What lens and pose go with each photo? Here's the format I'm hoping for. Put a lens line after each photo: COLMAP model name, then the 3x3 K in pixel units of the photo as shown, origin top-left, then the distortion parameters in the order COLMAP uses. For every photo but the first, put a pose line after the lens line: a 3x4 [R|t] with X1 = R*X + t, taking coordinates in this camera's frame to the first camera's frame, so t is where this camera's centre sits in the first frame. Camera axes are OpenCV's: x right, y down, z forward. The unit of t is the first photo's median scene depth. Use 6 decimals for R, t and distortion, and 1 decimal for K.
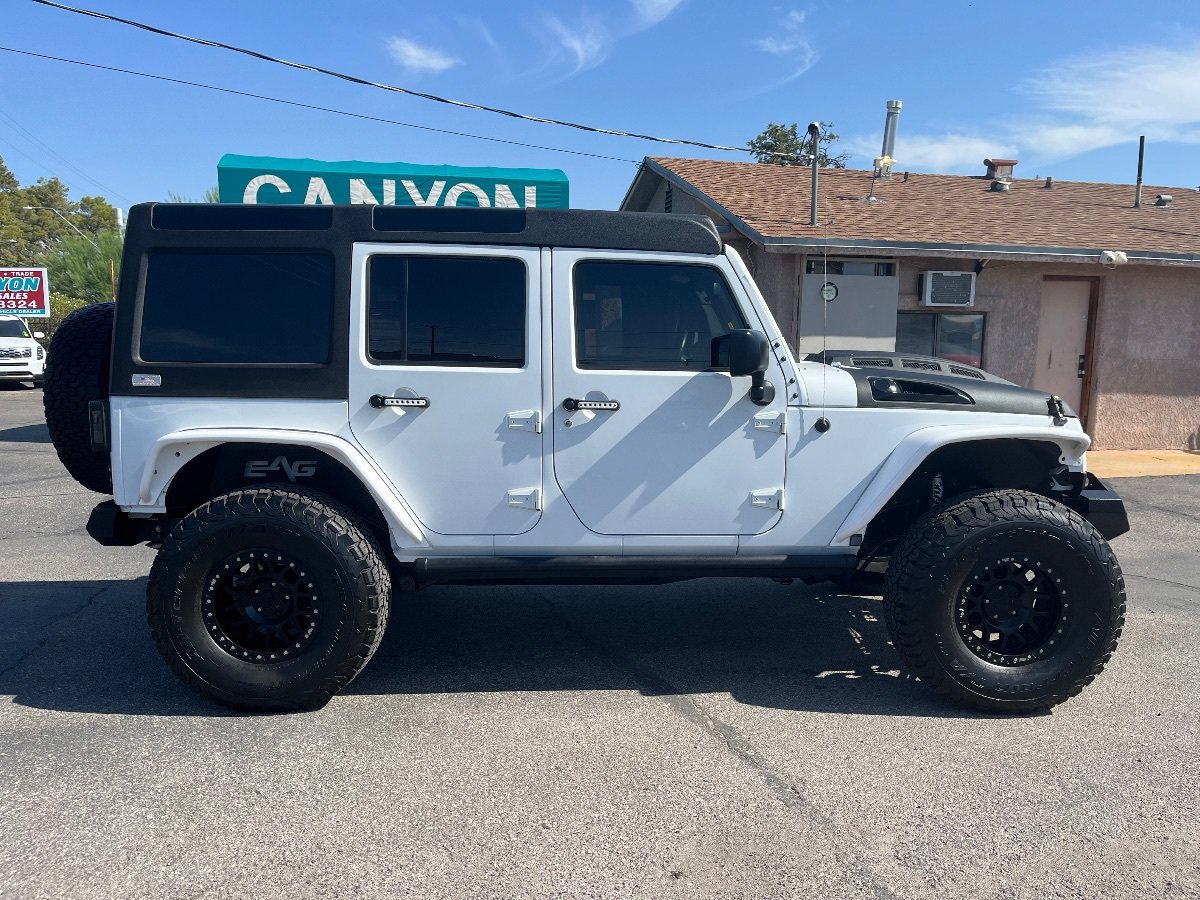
lens RADIAL K [[897.0, 0, 616.3], [0, 897.0, 450.2], [0, 0, 1]] dist [0.074279, -0.106865]
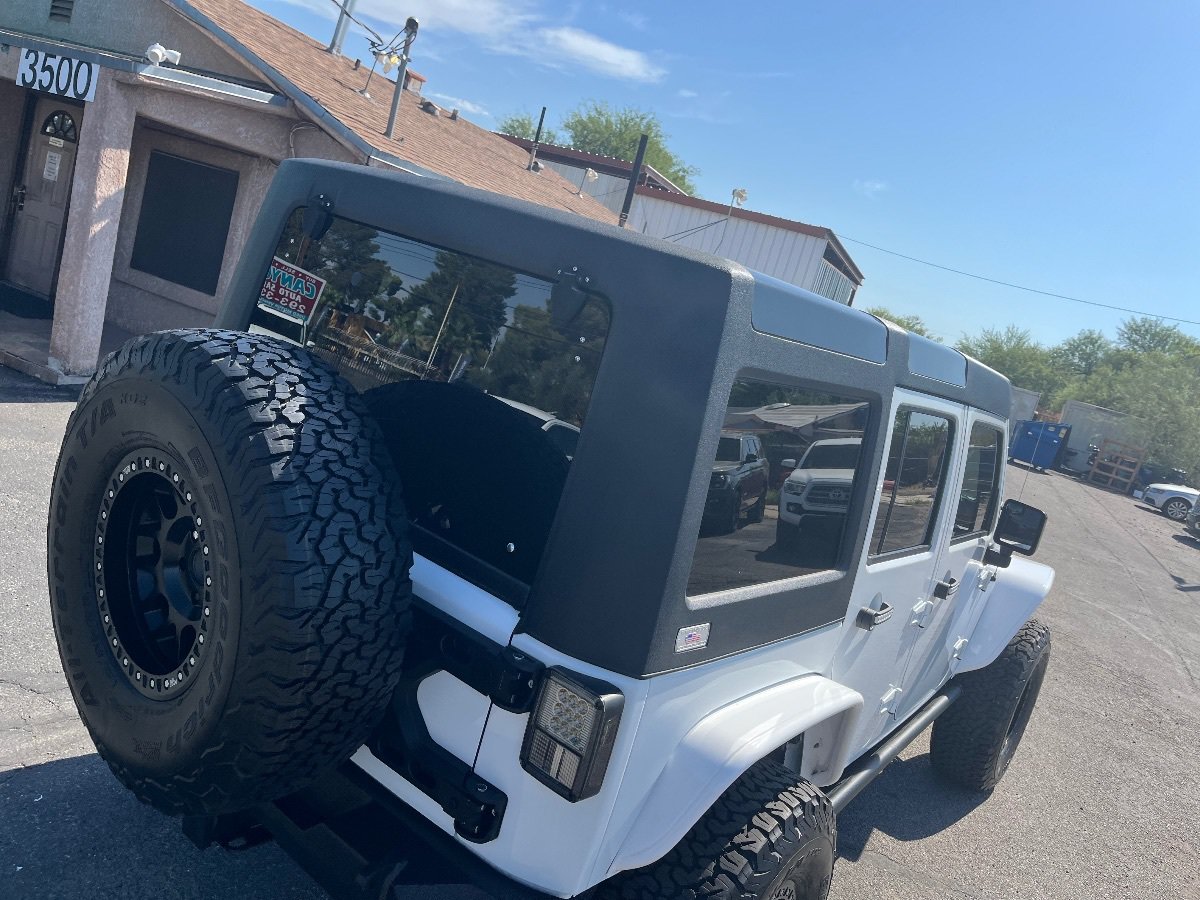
lens RADIAL K [[897.0, 0, 616.3], [0, 897.0, 450.2], [0, 0, 1]] dist [0.074279, -0.106865]
pose [[0.595320, 0.016634, 0.803316, -0.908783], [-0.159037, 0.982445, 0.097515, -0.210519], [-0.787592, -0.185809, 0.587515, 0.752640]]
